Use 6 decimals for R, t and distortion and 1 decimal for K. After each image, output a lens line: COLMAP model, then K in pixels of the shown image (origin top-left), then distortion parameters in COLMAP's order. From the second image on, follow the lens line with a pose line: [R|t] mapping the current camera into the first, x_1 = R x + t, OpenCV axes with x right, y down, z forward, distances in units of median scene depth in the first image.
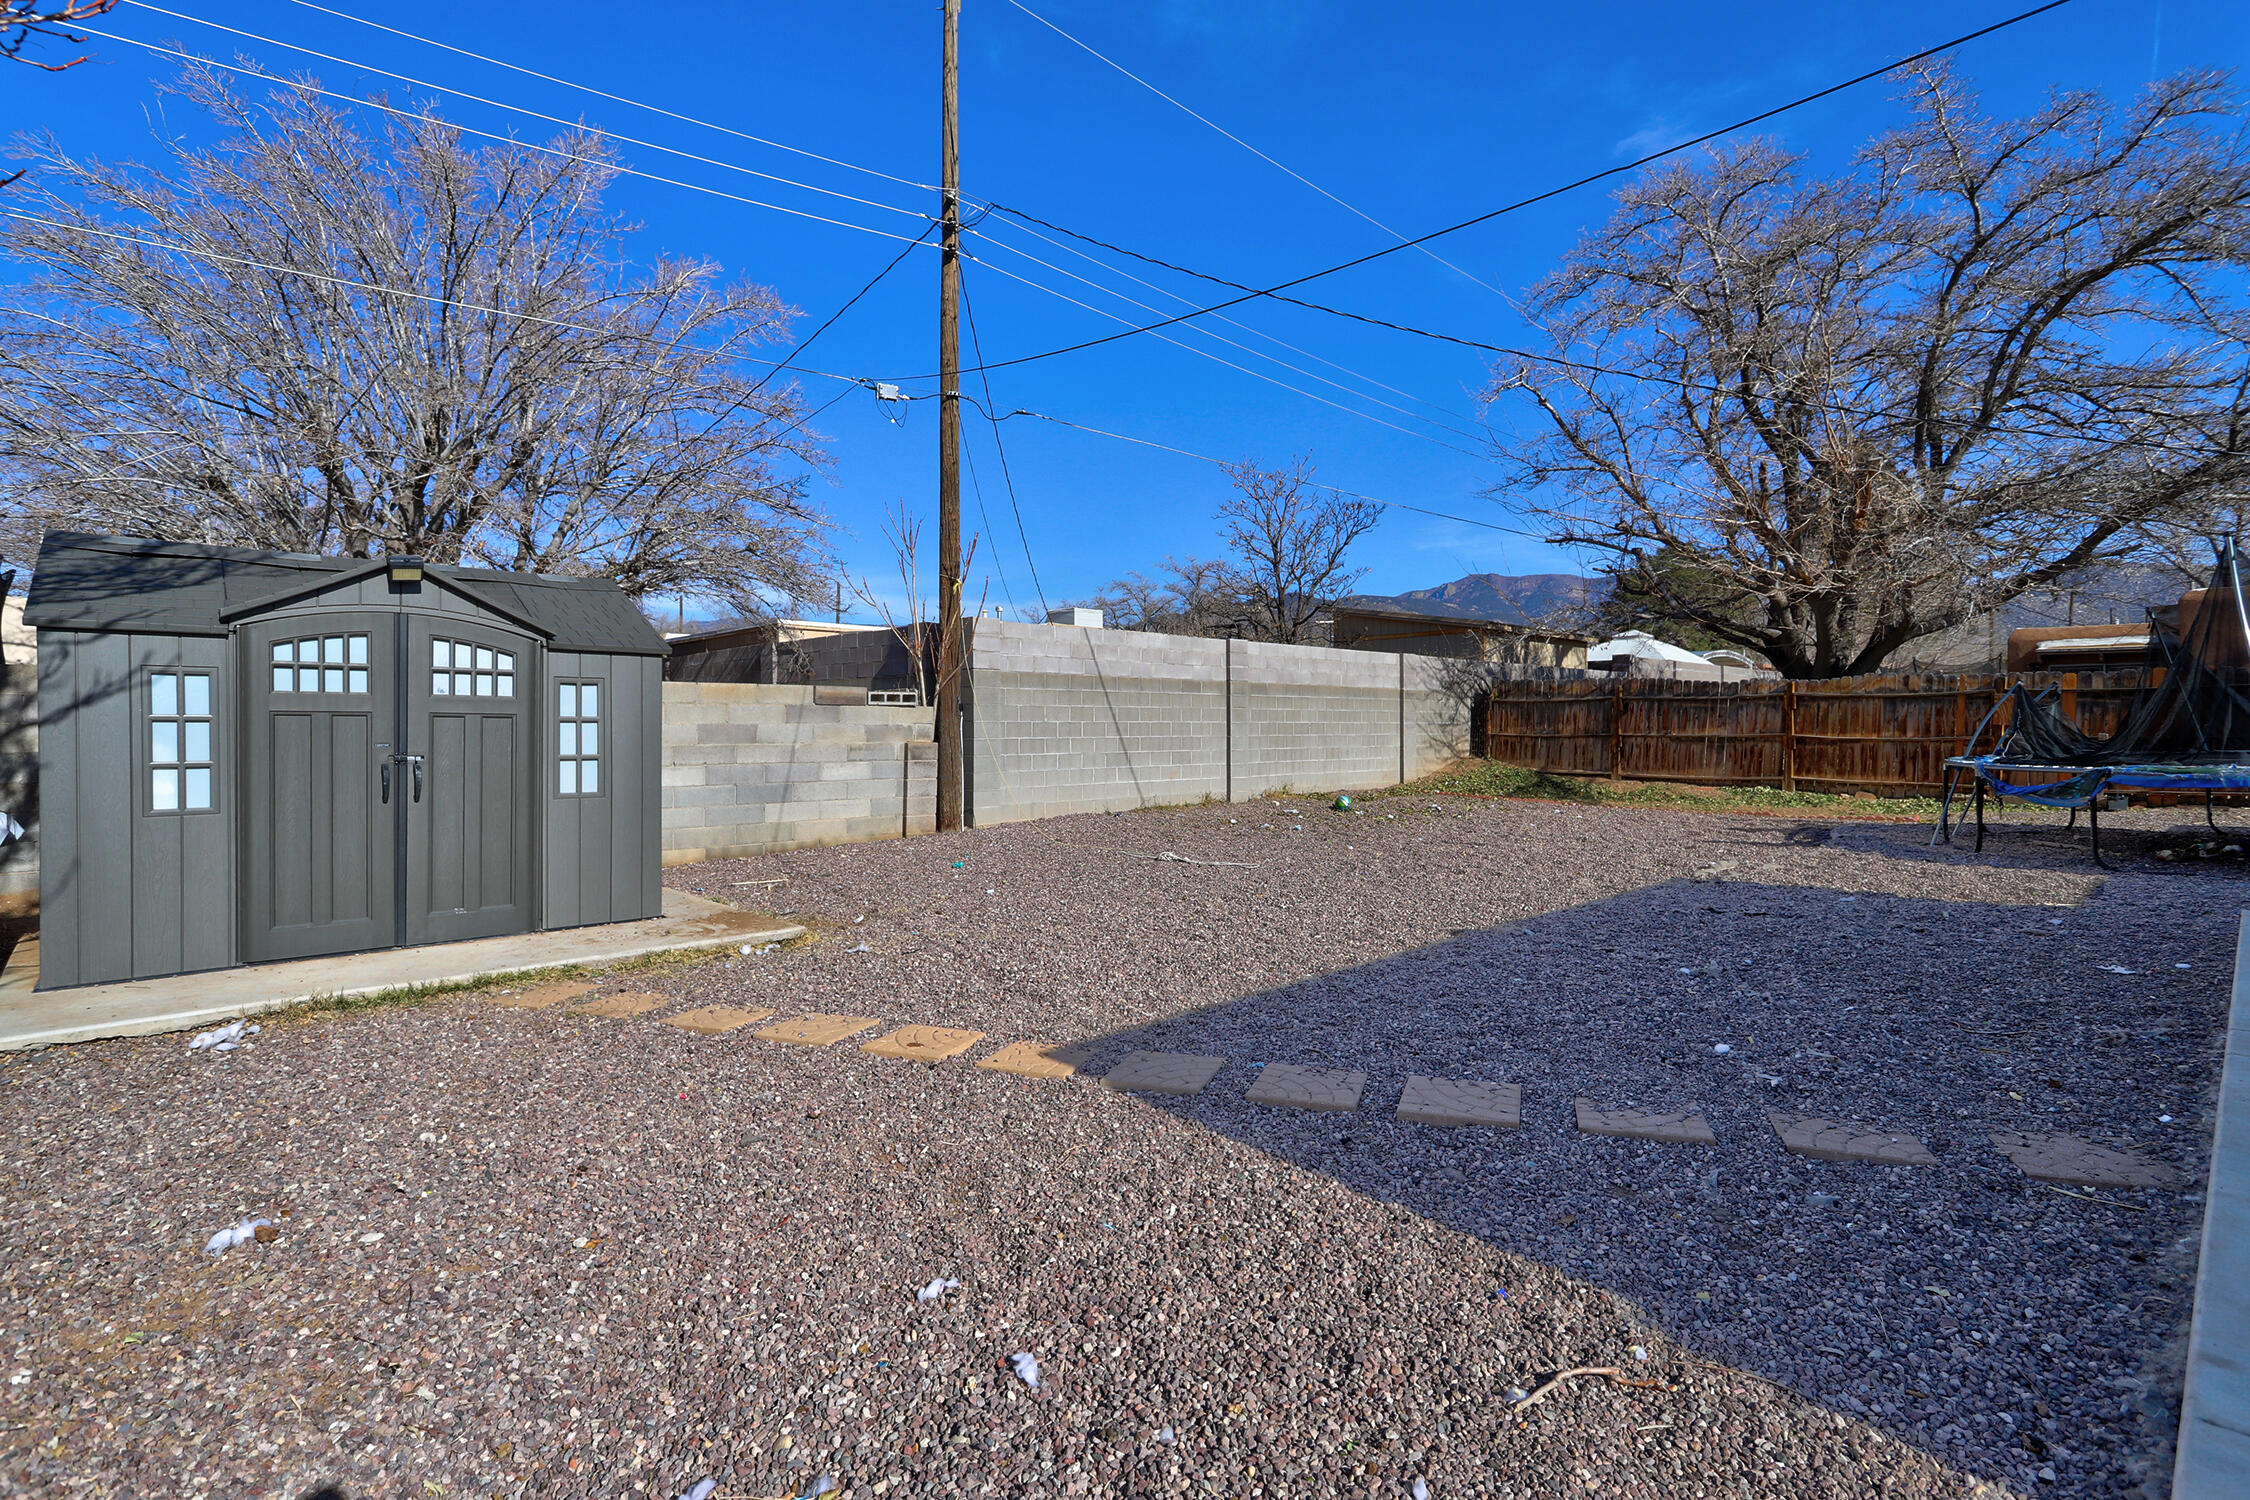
lens RADIAL K [[1063.7, 0, 1124.9], [0, 1063.7, 742.0], [0, 0, 1]] dist [-0.002244, -0.000089]
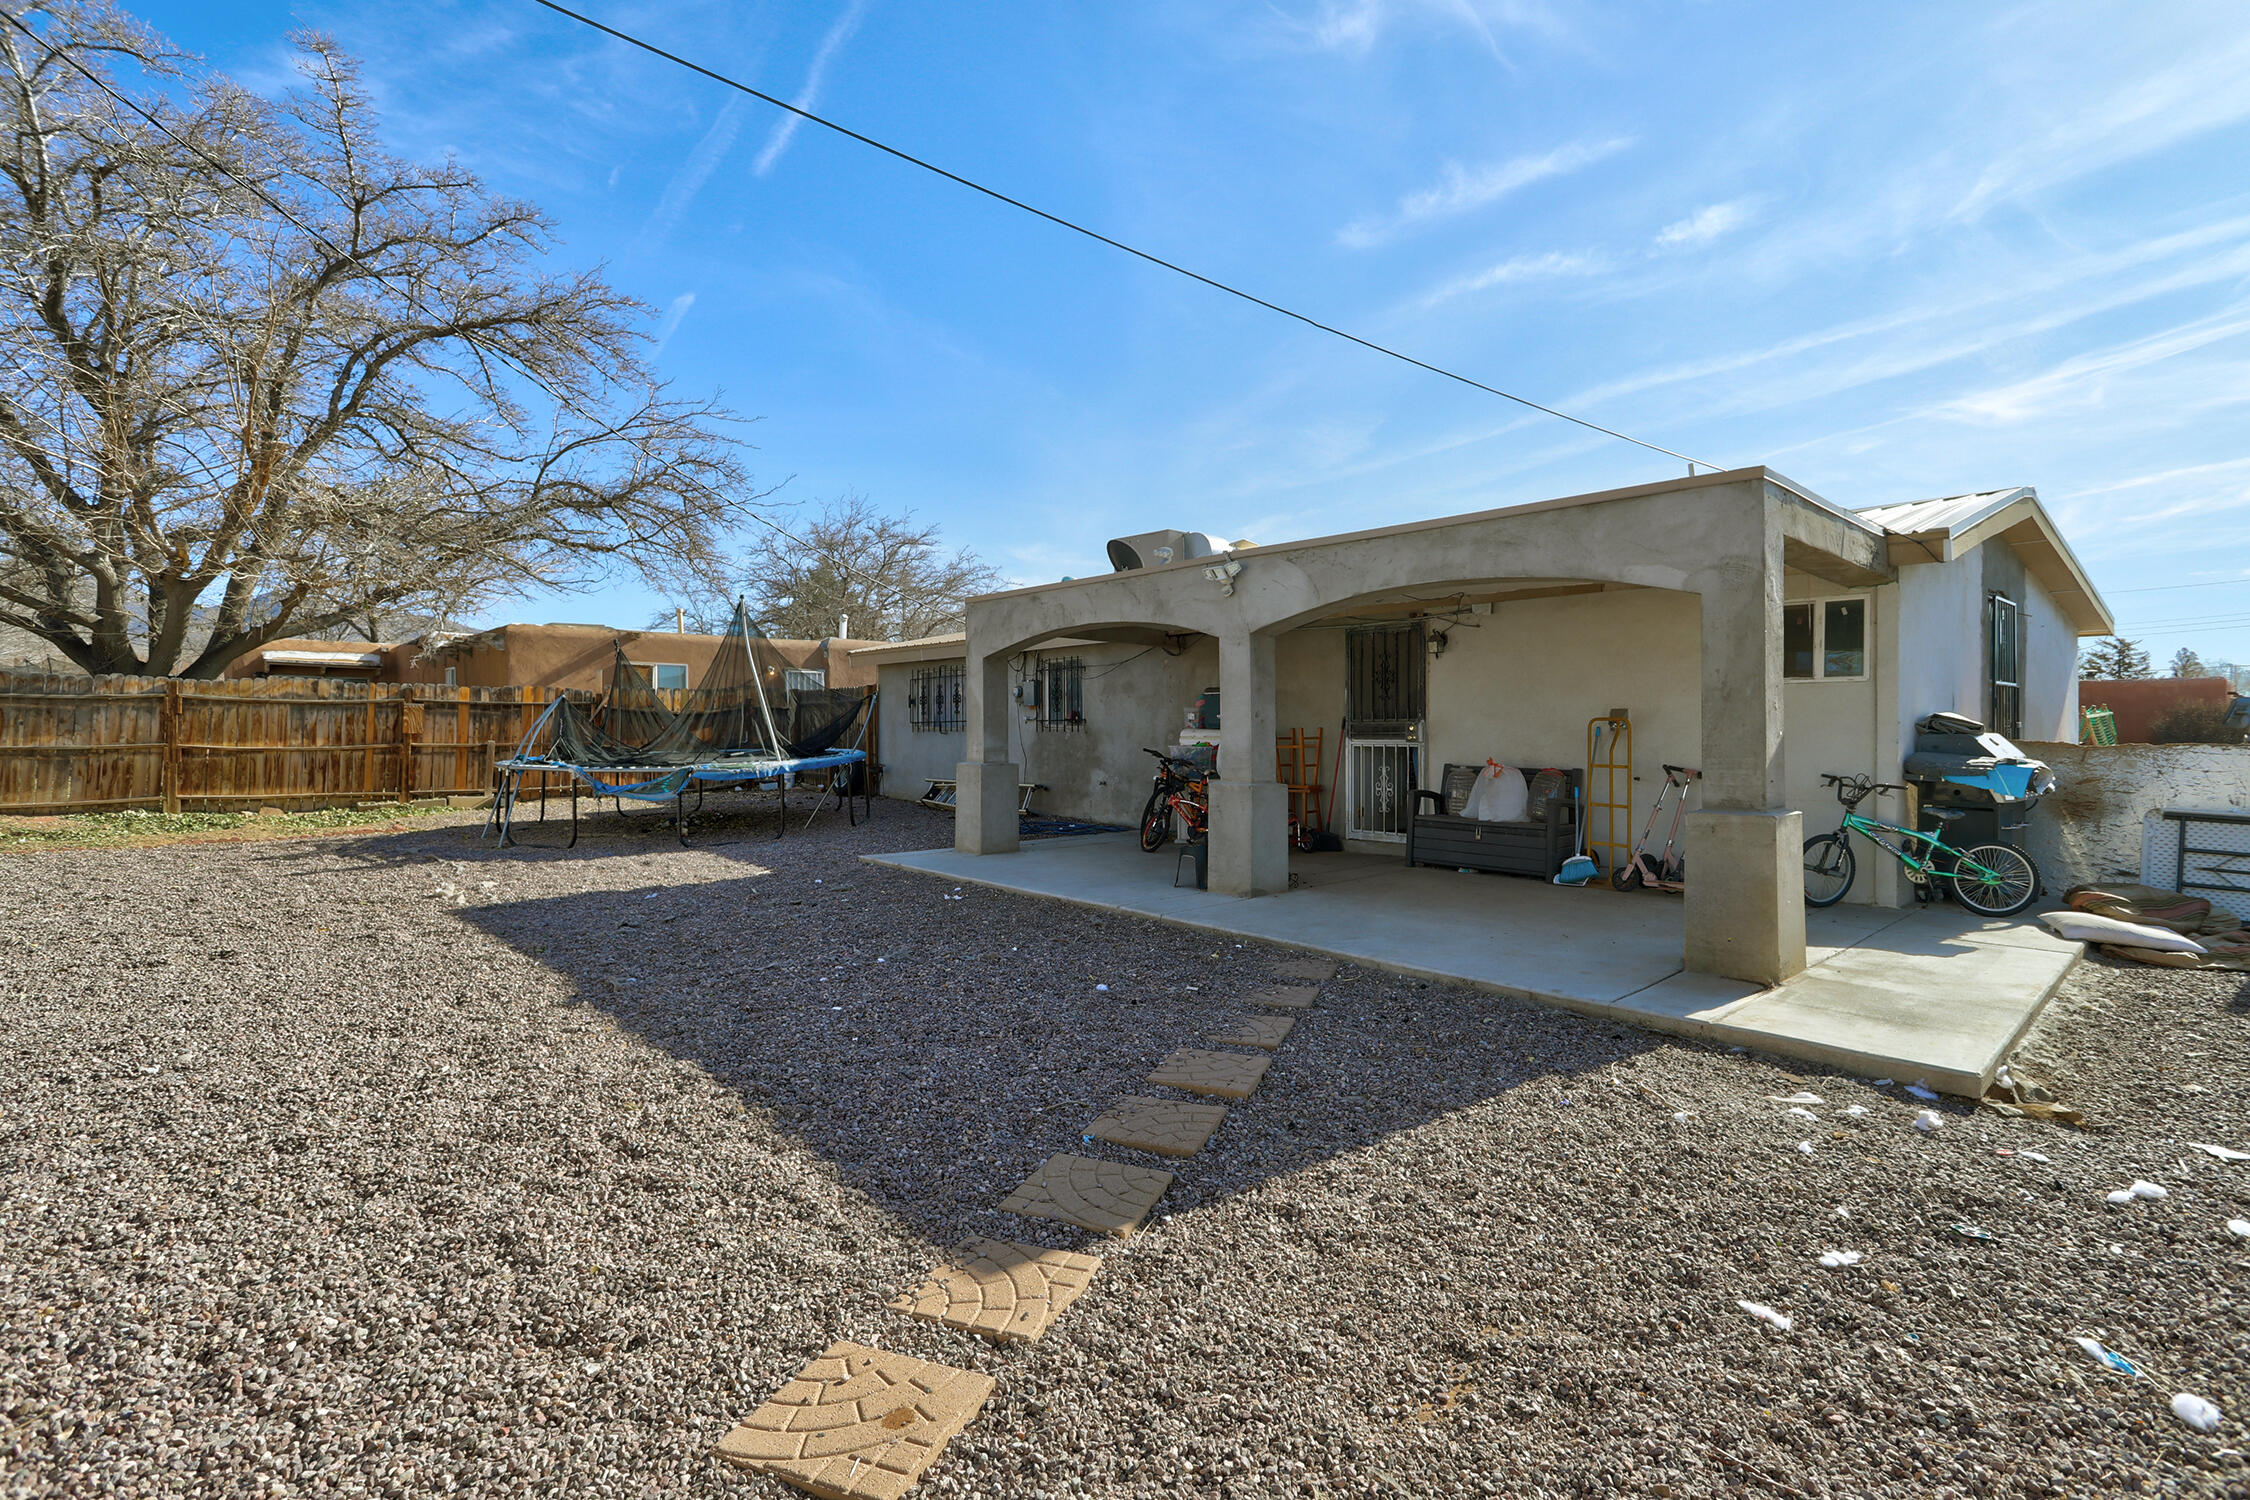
lens RADIAL K [[1063.7, 0, 1125.5], [0, 1063.7, 737.3], [0, 0, 1]] dist [-0.002244, -0.000089]
pose [[-0.000338, -0.004814, 0.999988, -0.207090], [0.013900, 0.999892, 0.004819, -0.006664], [-0.999903, 0.013901, -0.000271, 0.269314]]
